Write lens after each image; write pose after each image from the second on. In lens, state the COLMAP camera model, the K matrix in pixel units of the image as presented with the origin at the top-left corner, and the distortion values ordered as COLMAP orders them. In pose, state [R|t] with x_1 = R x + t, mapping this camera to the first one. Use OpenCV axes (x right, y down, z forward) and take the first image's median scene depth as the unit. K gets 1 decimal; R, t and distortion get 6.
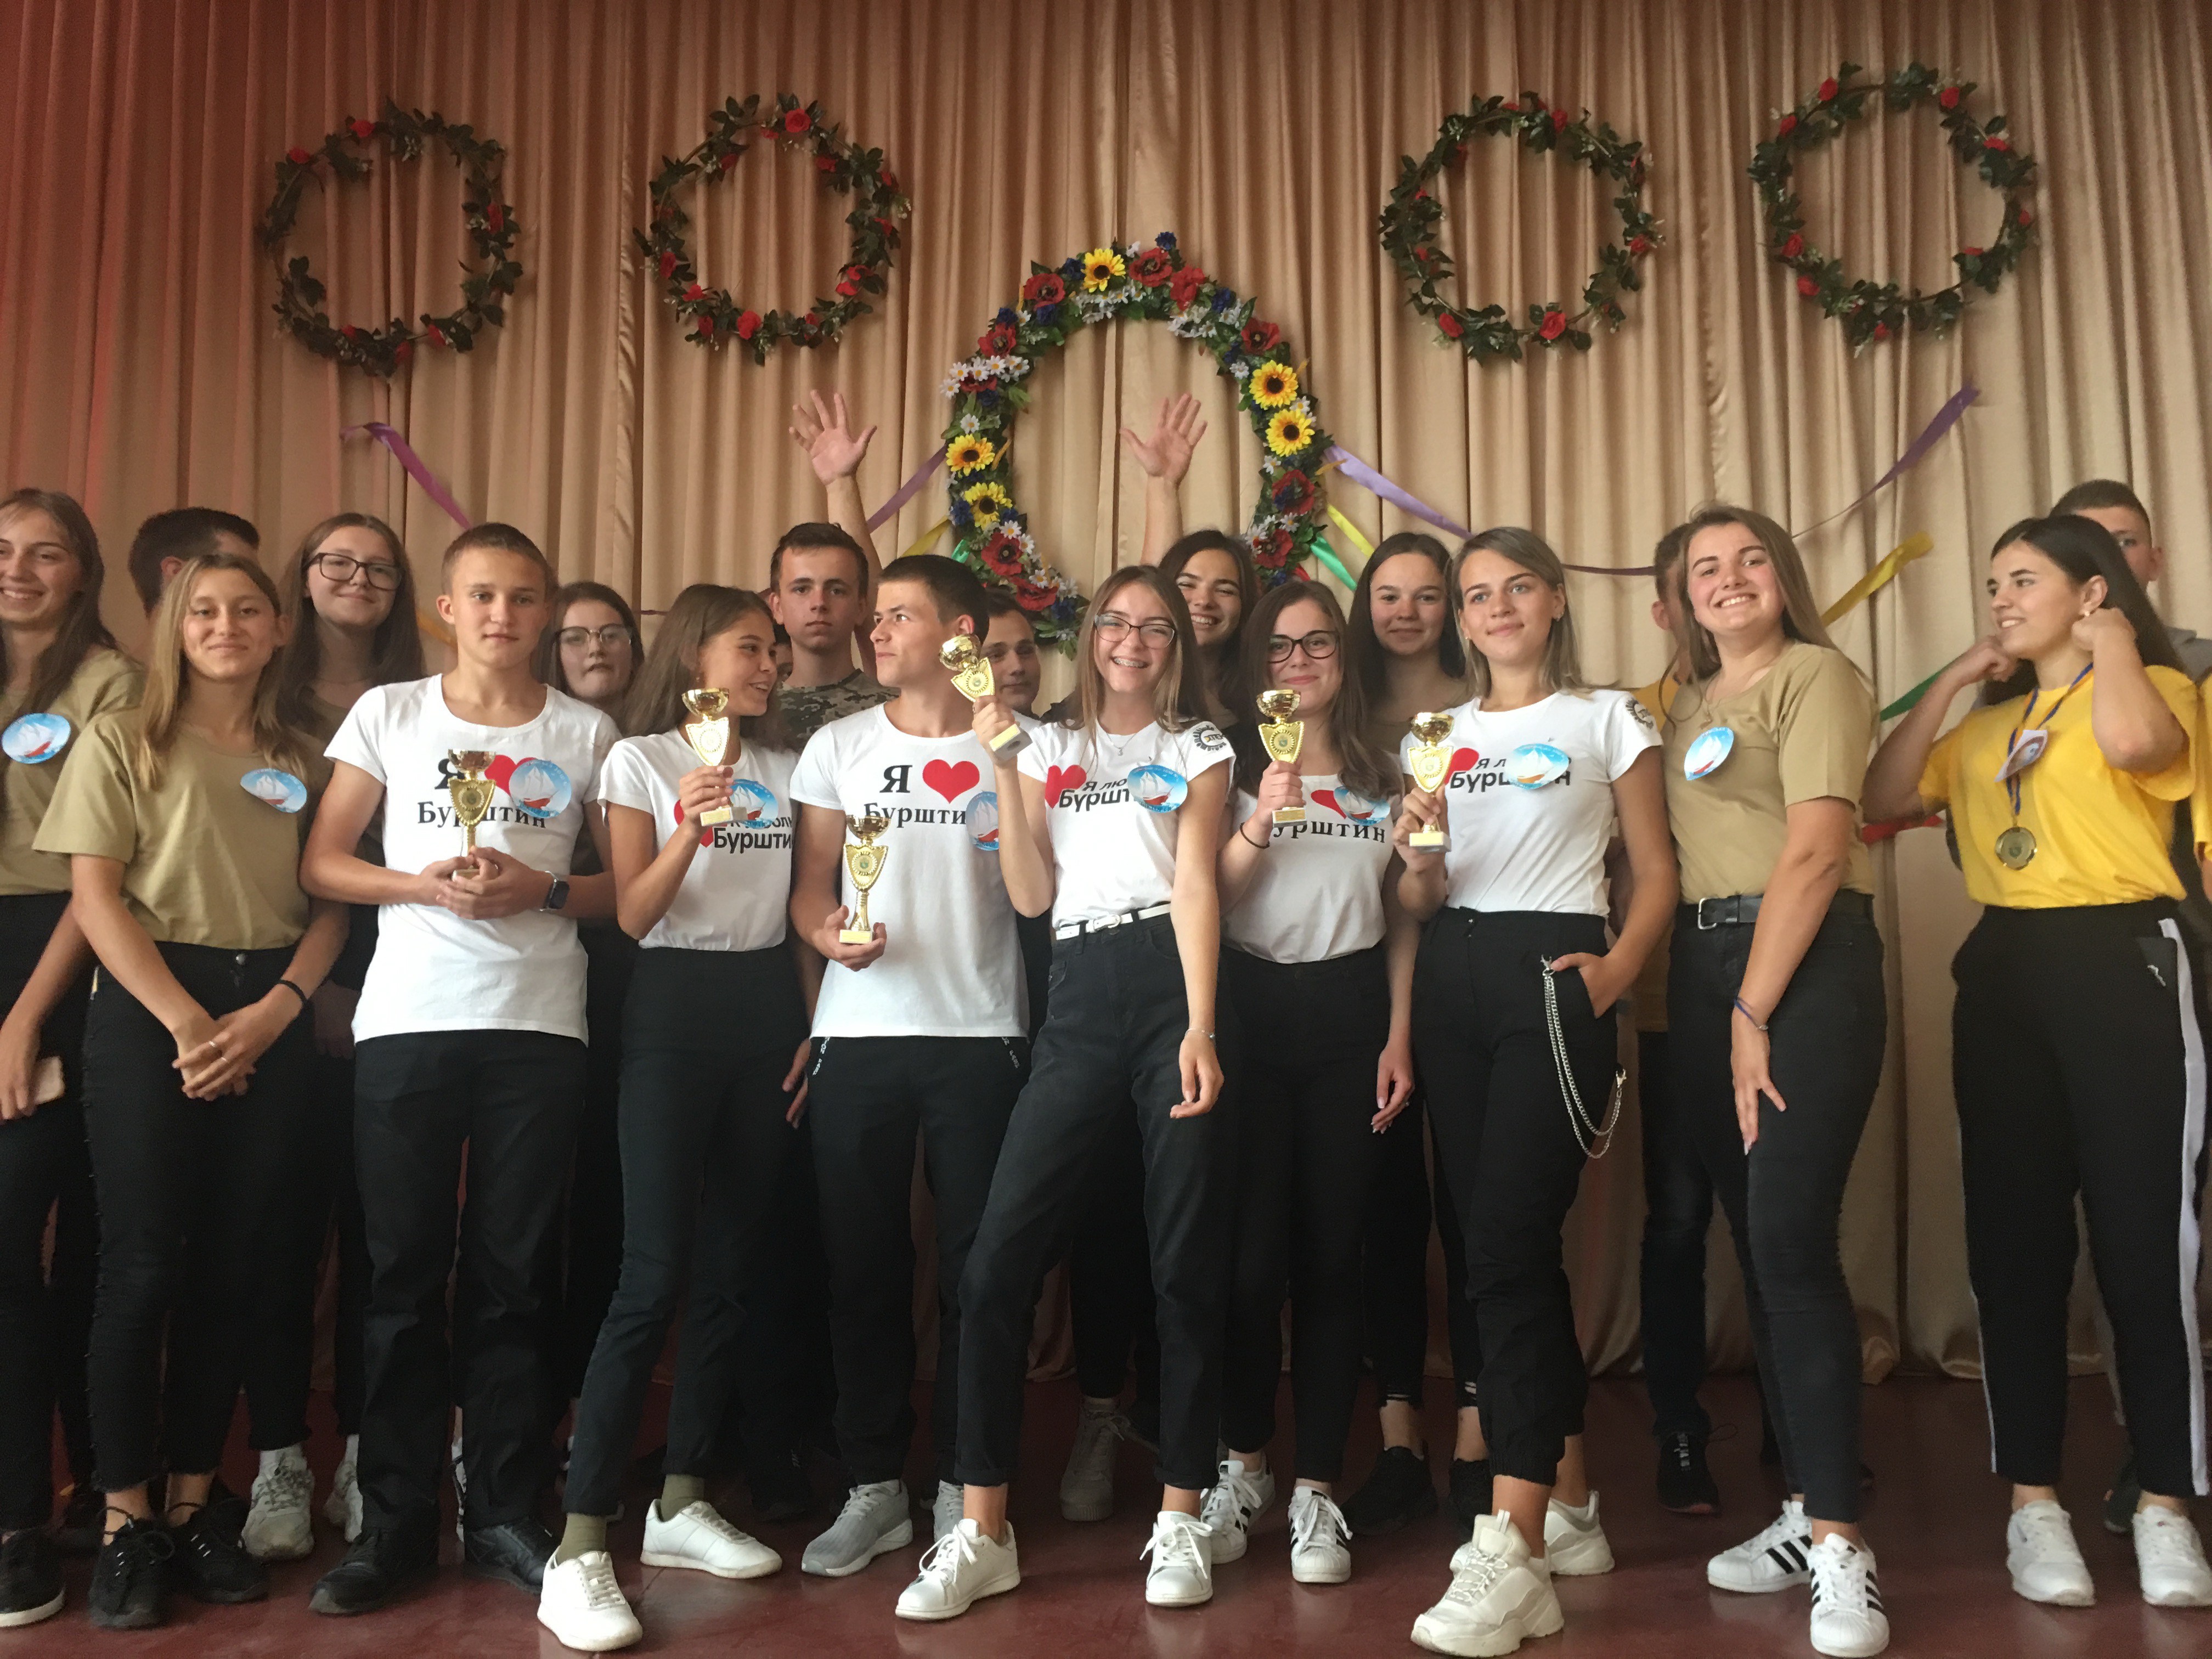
lens RADIAL K [[1845.4, 0, 1082.6], [0, 1845.4, 839.8], [0, 0, 1]] dist [0.061912, -0.066498]
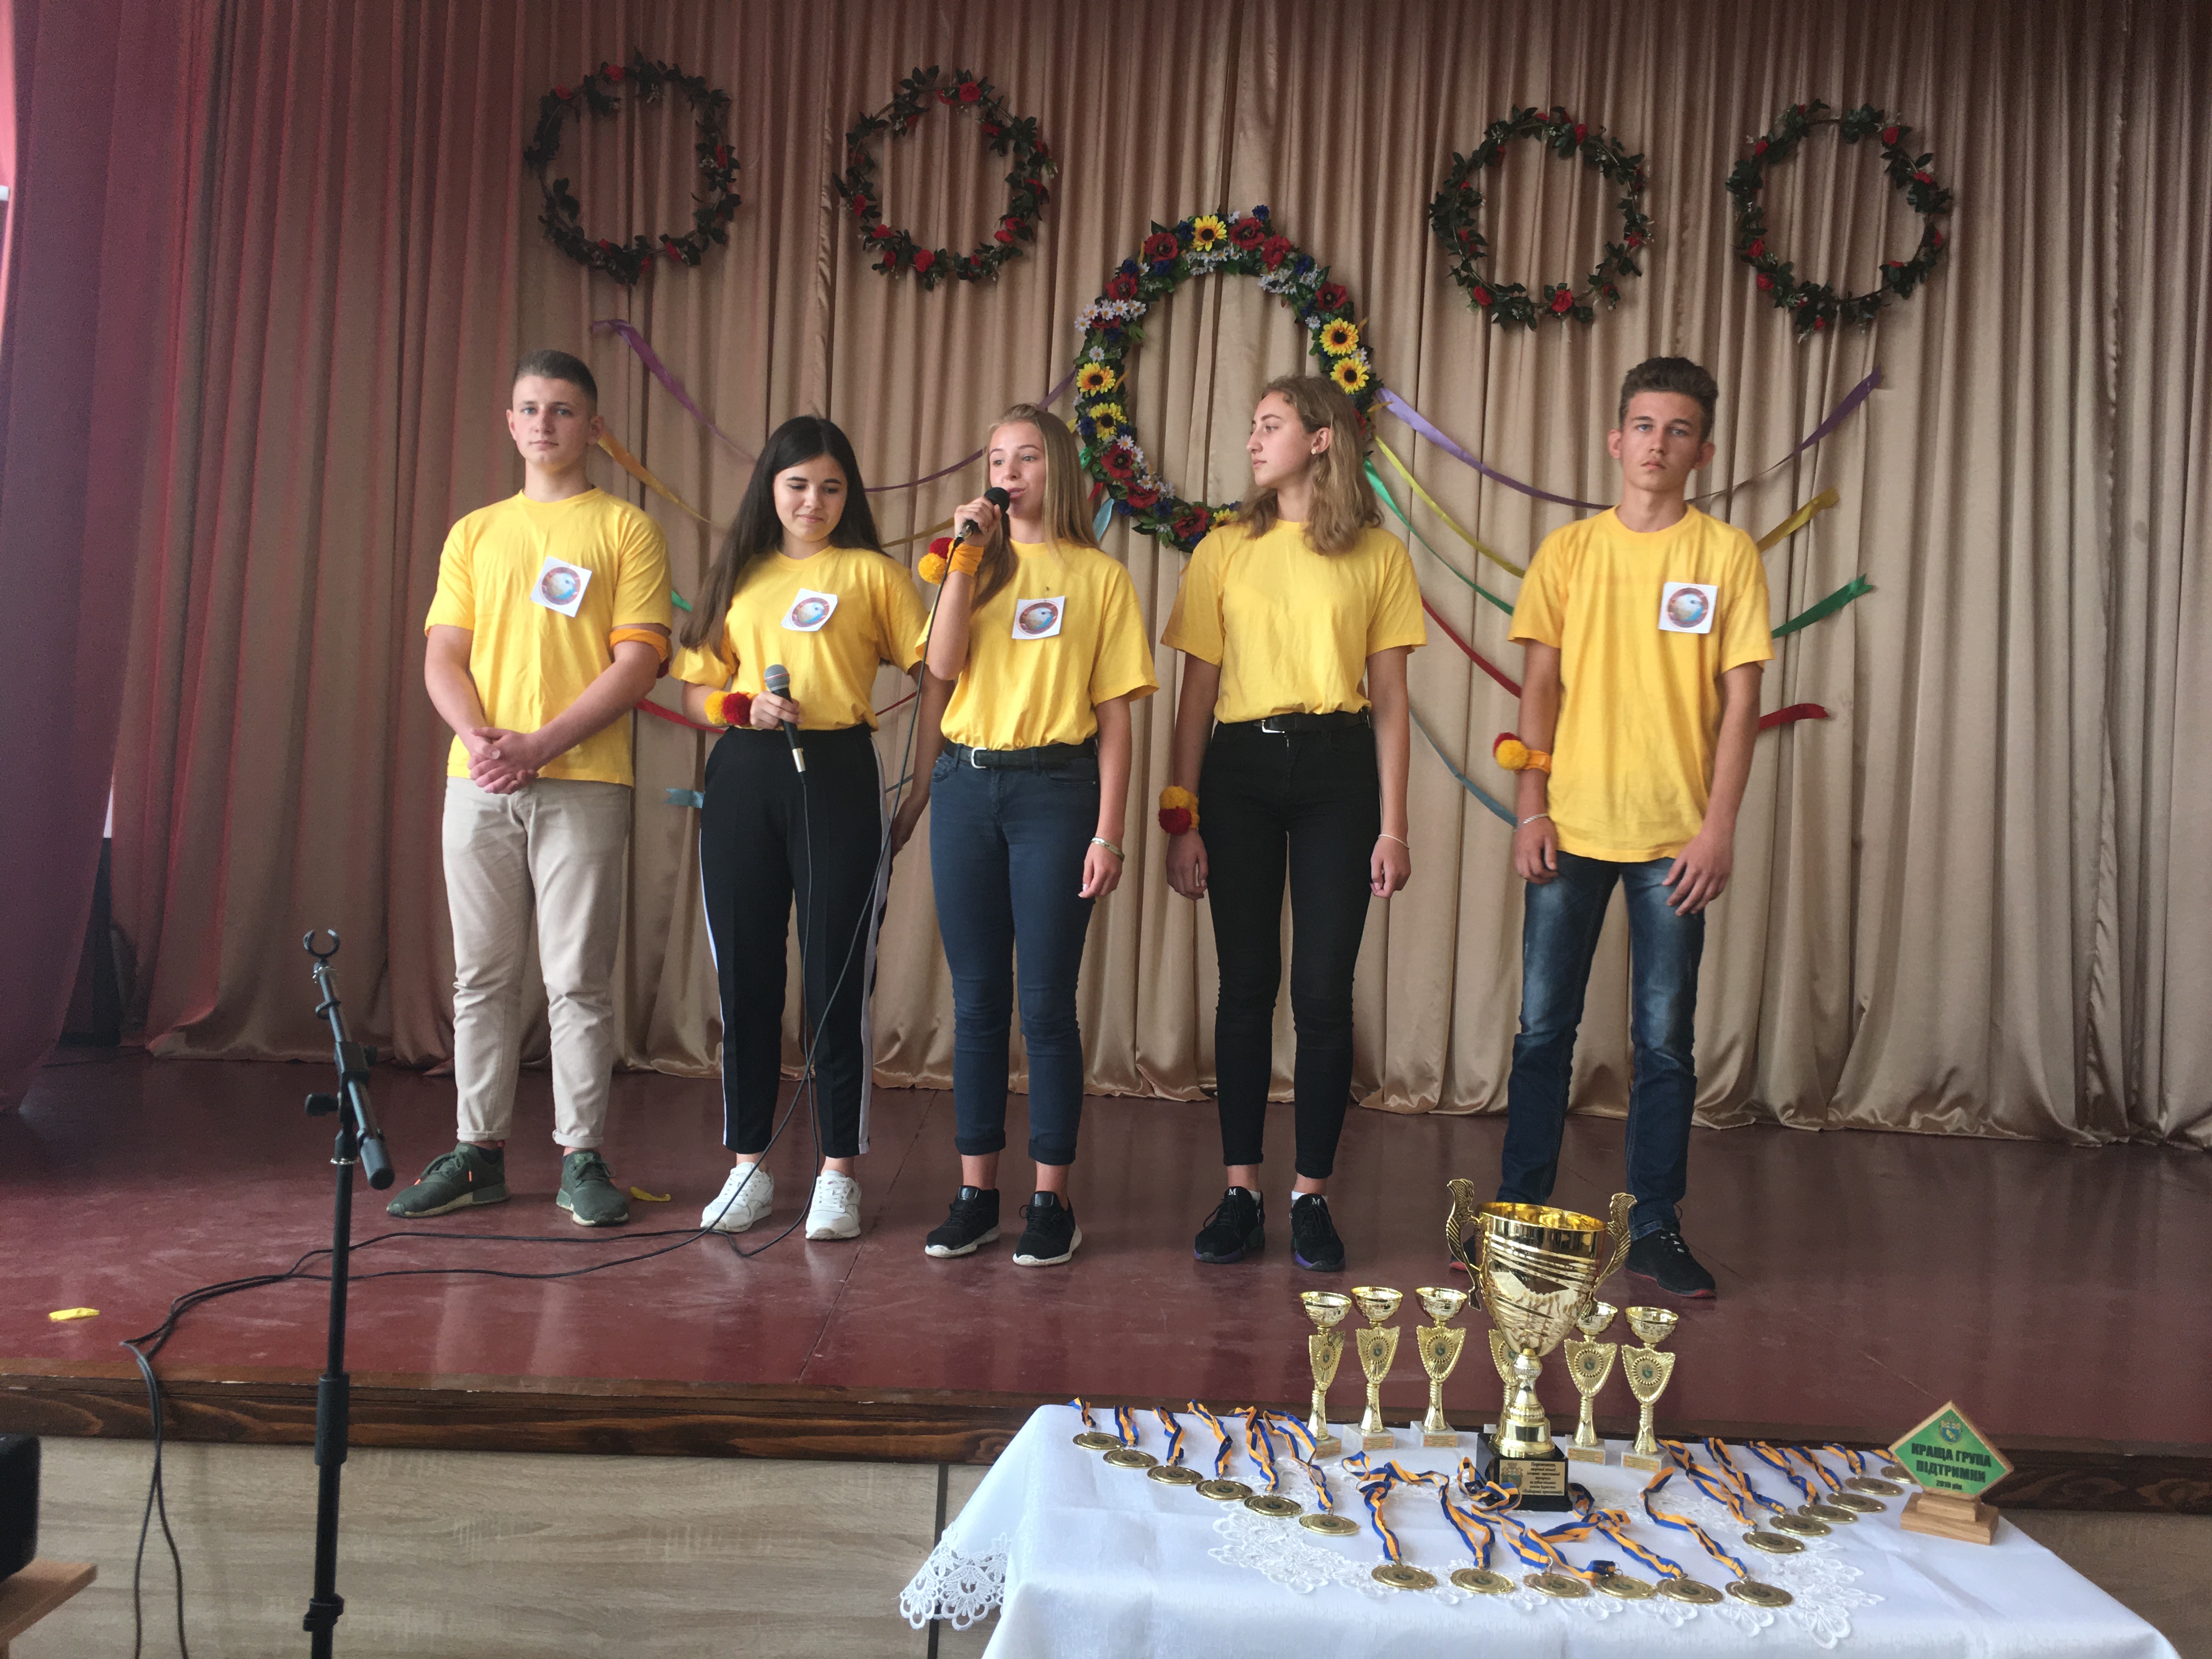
lens RADIAL K [[1845.4, 0, 1122.3], [0, 1845.4, 814.4], [0, 0, 1]] dist [0.061912, -0.066498]
pose [[0.997988, 0.055831, 0.030031, -0.062632], [-0.058345, 0.994174, 0.090626, -0.027690], [-0.024796, -0.092196, 0.995432, -0.276298]]
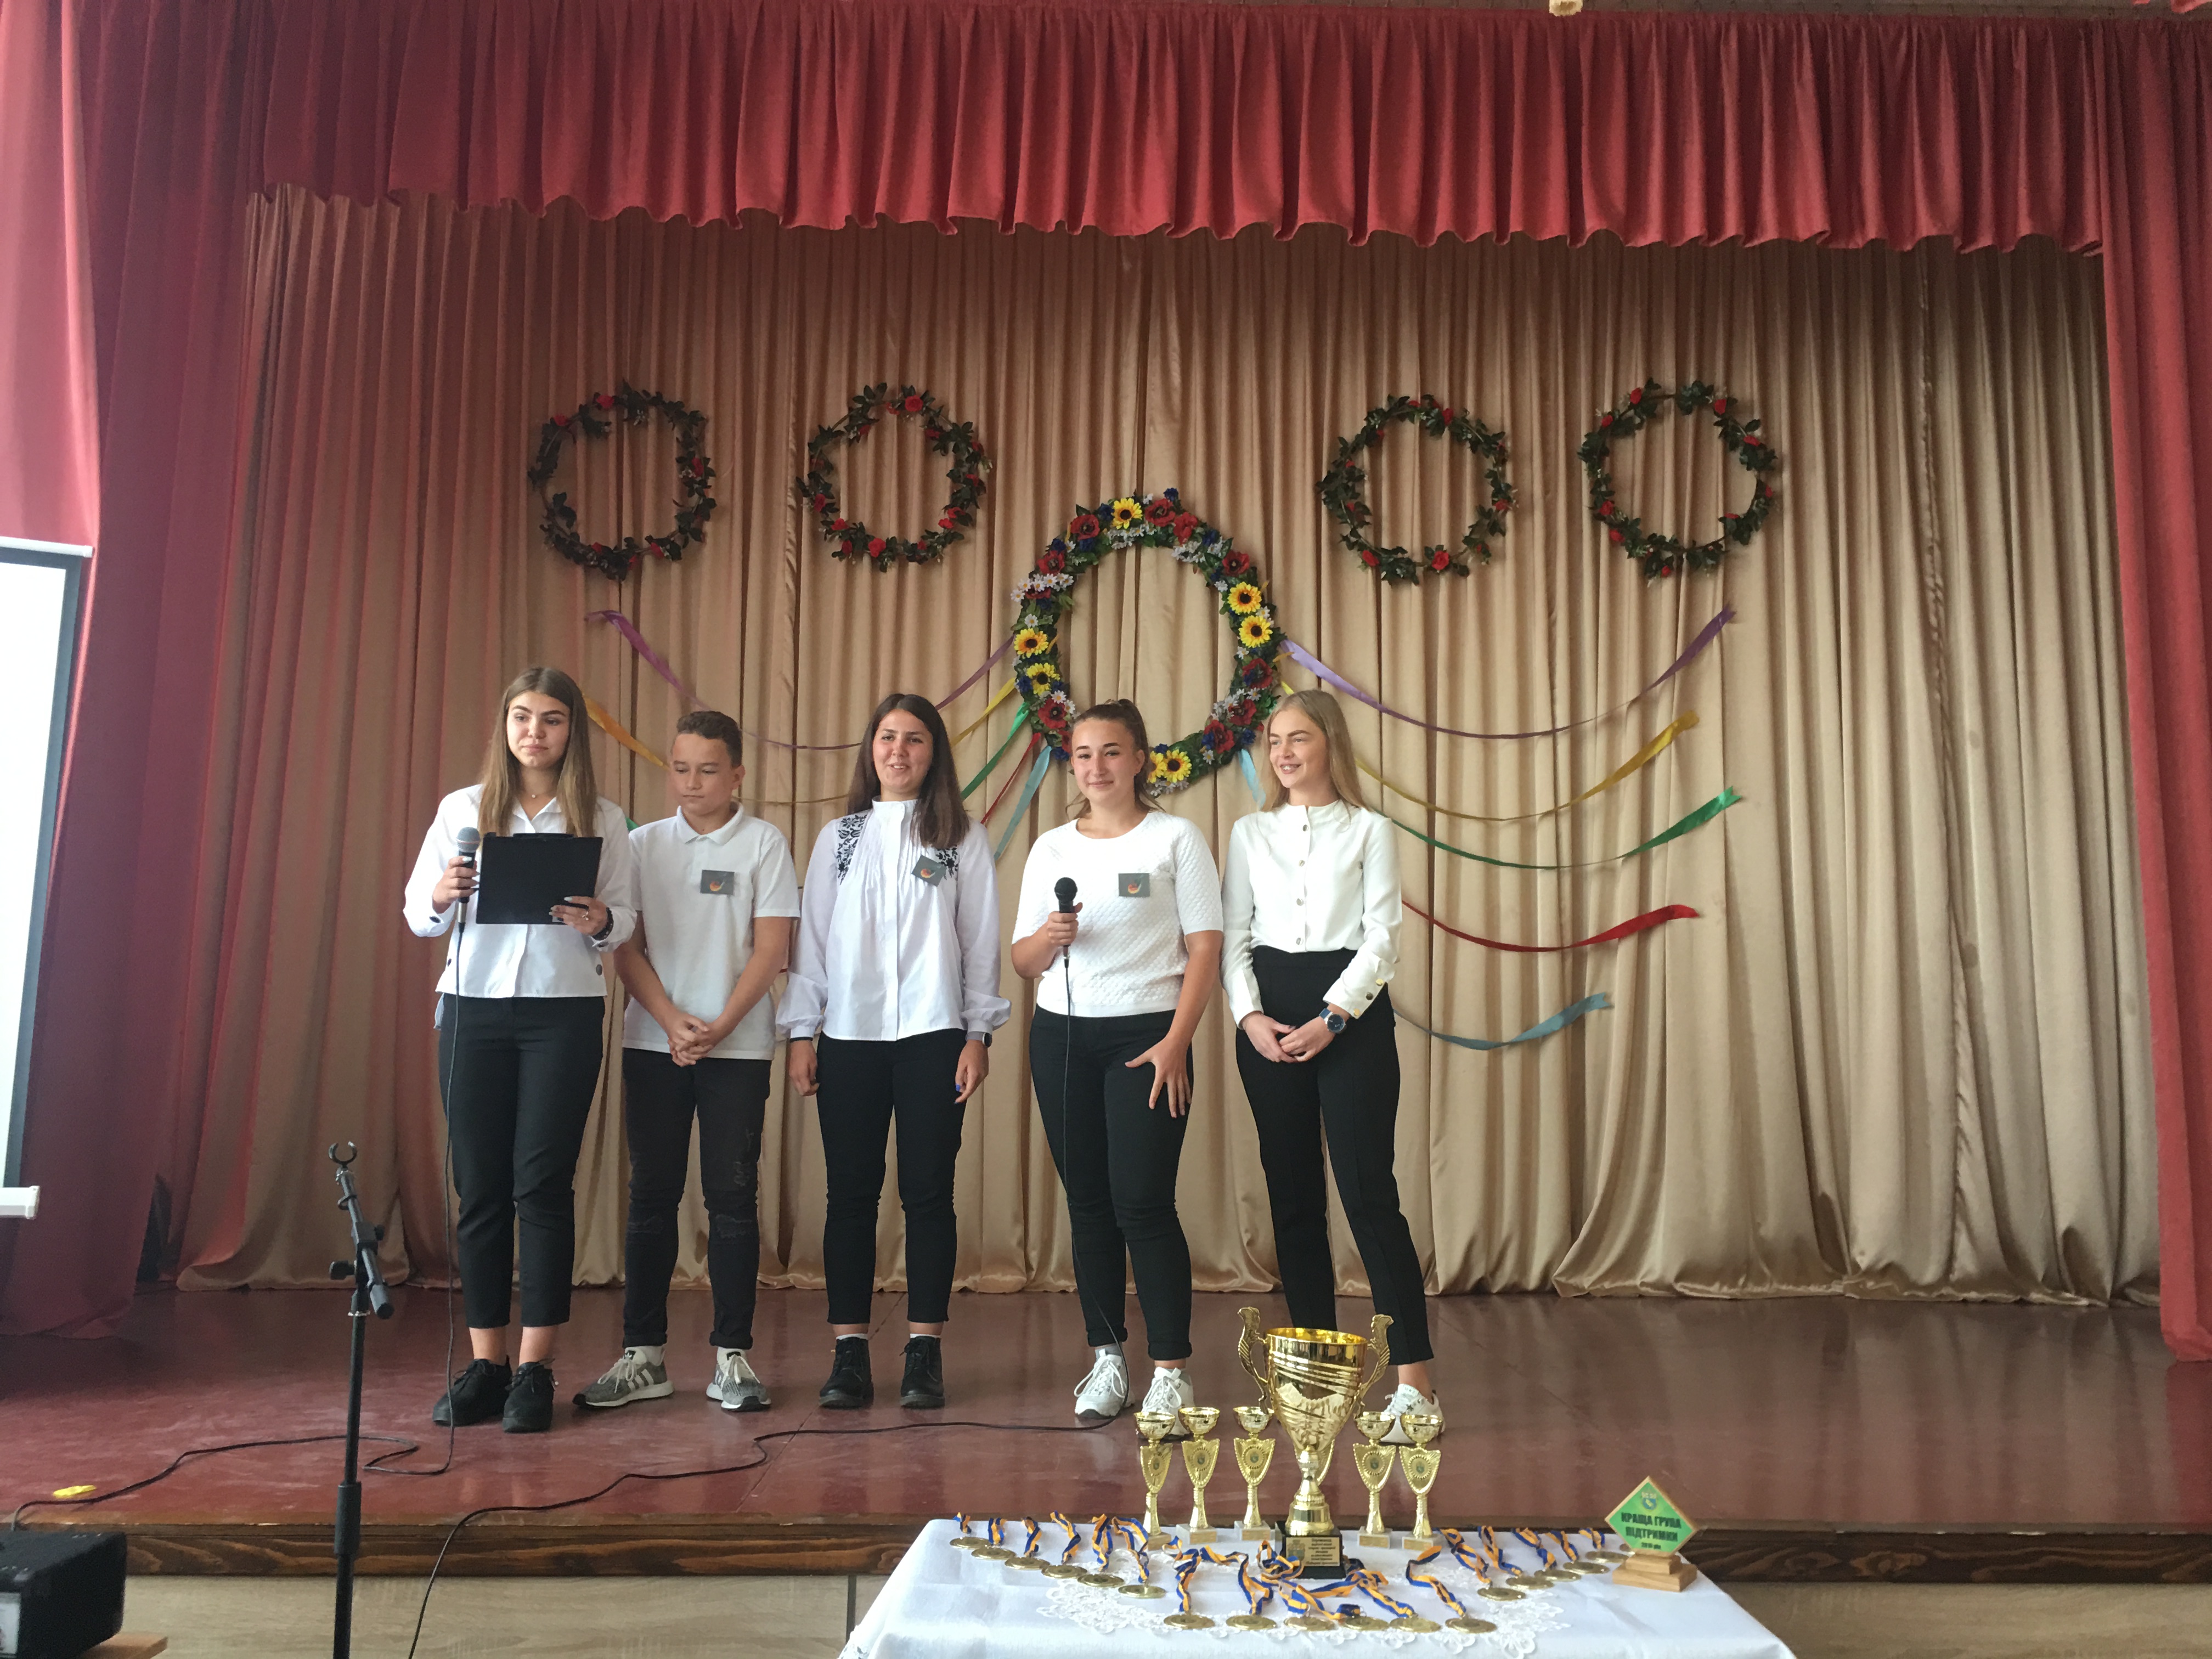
lens RADIAL K [[1845.4, 0, 1116.8], [0, 1845.4, 821.8], [0, 0, 1]] dist [0.061912, -0.066498]
pose [[0.999750, 0.018815, 0.012056, -0.009141], [-0.018536, 0.999566, -0.022876, -0.037842], [-0.012481, 0.022647, 0.999666, -0.409992]]
